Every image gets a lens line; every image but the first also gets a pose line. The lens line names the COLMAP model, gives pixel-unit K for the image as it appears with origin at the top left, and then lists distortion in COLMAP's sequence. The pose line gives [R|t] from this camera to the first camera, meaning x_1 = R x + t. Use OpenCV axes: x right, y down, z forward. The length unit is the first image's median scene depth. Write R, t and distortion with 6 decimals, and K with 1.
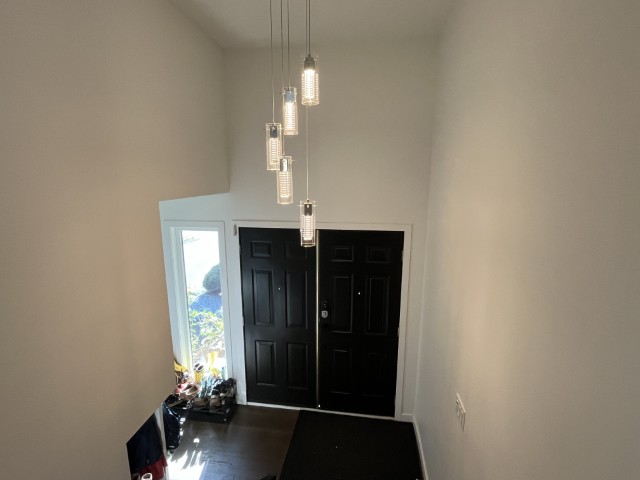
lens RADIAL K [[321.9, 0, 320.0], [0, 321.9, 240.0], [0, 0, 1]] dist [-0.002095, 0.000021]
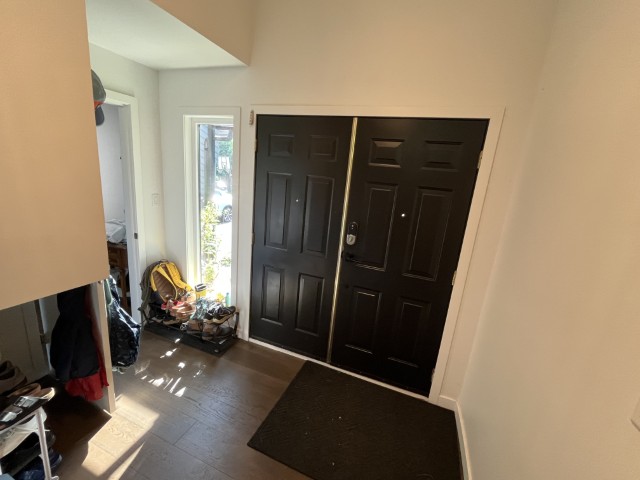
lens RADIAL K [[260.1, 0, 317.8], [0, 260.1, 239.7], [0, 0, 1]] dist [-0.002600, 0.000059]
pose [[0.973260, 0.133038, -0.187259, 0.050923], [-0.130107, 0.991107, 0.027916, 0.216680], [0.189308, -0.002806, 0.981914, 0.382418]]
